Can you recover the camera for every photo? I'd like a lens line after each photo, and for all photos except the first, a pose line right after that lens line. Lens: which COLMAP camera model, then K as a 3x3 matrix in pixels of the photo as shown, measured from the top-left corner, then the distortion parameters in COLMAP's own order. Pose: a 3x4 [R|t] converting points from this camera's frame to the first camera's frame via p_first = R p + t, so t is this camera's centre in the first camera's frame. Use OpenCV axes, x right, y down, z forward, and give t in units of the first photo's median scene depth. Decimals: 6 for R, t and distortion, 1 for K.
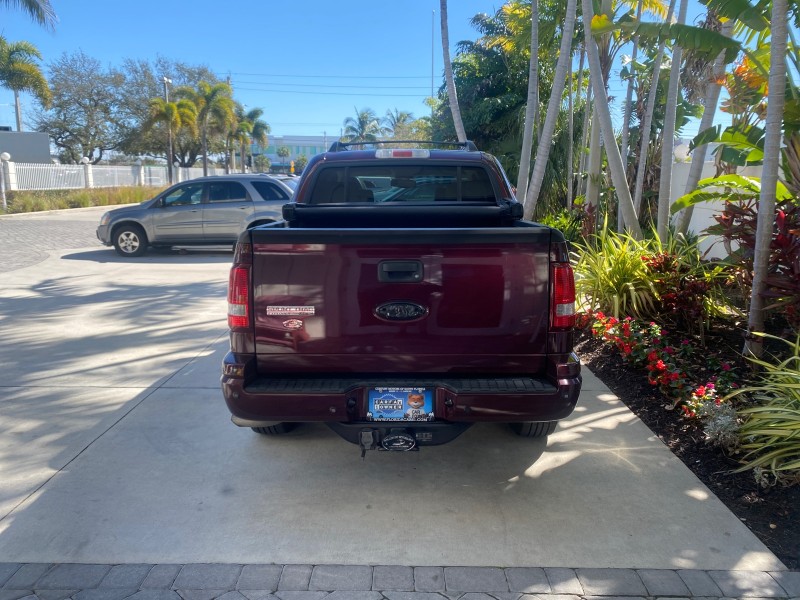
lens RADIAL K [[615.6, 0, 394.4], [0, 615.6, 300.9], [0, 0, 1]] dist [0.016630, -0.018370]
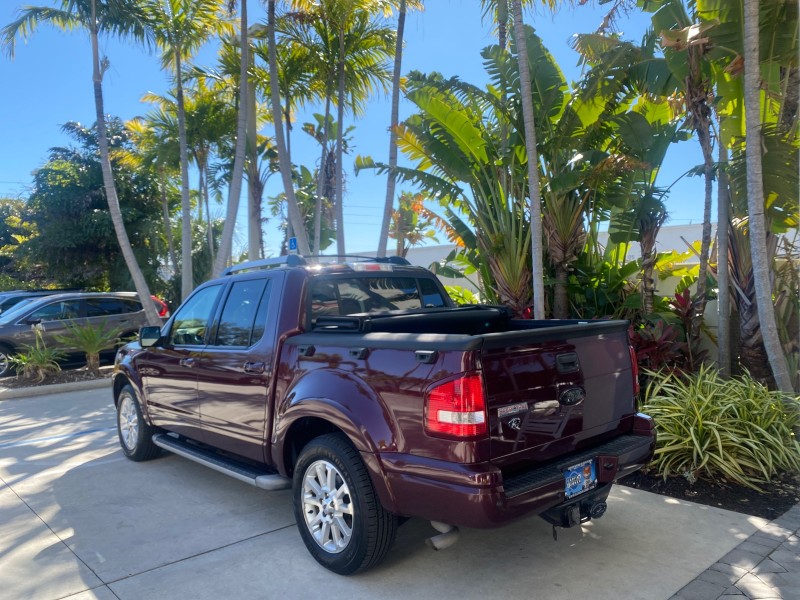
lens RADIAL K [[615.6, 0, 404.8], [0, 615.6, 297.7], [0, 0, 1]] dist [0.016630, -0.018370]
pose [[0.730064, -0.027389, 0.682830, -0.209157], [0.153926, 0.980110, -0.125261, -0.014408], [-0.665818, 0.196554, 0.719759, 0.065280]]
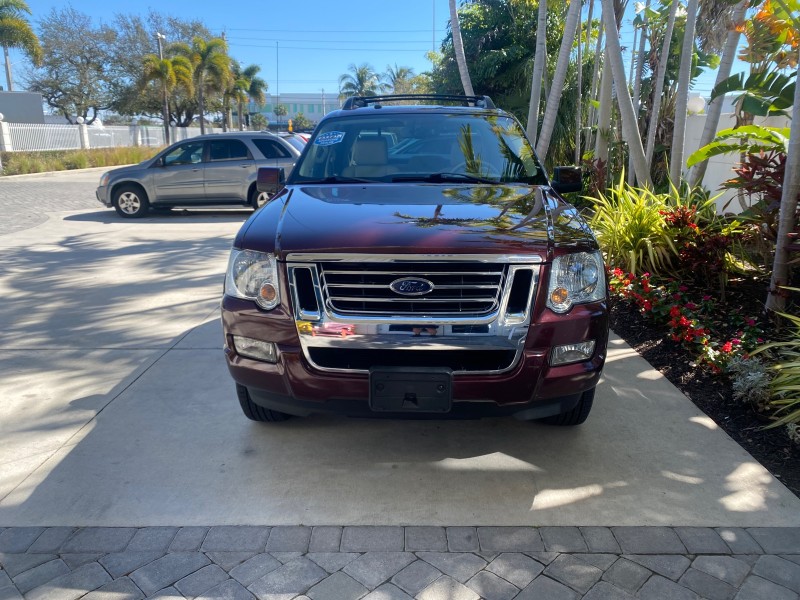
lens RADIAL K [[615.6, 0, 396.3], [0, 615.6, 301.0], [0, 0, 1]] dist [0.016630, -0.018370]
pose [[0.999956, -0.009320, 0.001408, -0.008296], [0.009212, 0.997937, 0.063542, 0.001813], [-0.001997, -0.063527, 0.997978, 0.008408]]
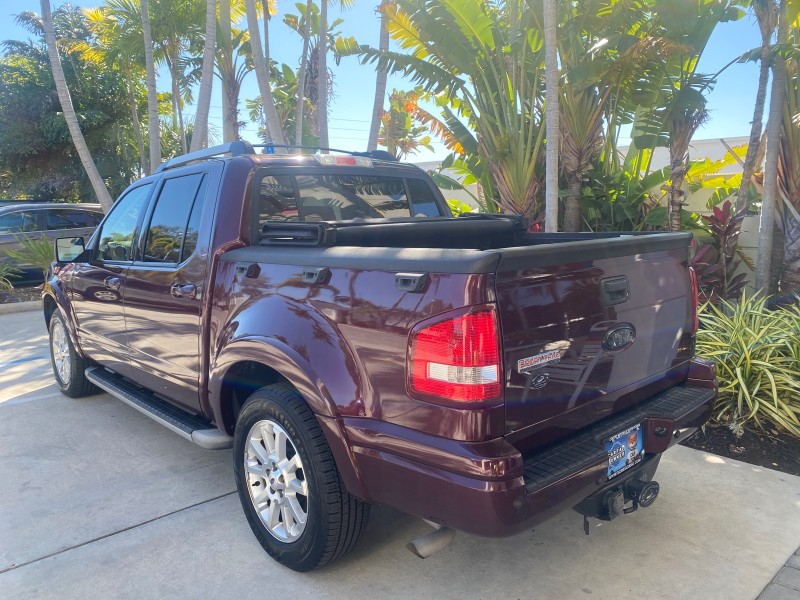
lens RADIAL K [[615.6, 0, 407.8], [0, 615.6, 295.2], [0, 0, 1]] dist [0.016630, -0.018370]
pose [[0.721208, -0.104982, 0.684717, -0.155034], [0.143607, 0.989635, 0.000473, -0.016969], [-0.677670, 0.097989, 0.728808, 0.116896]]
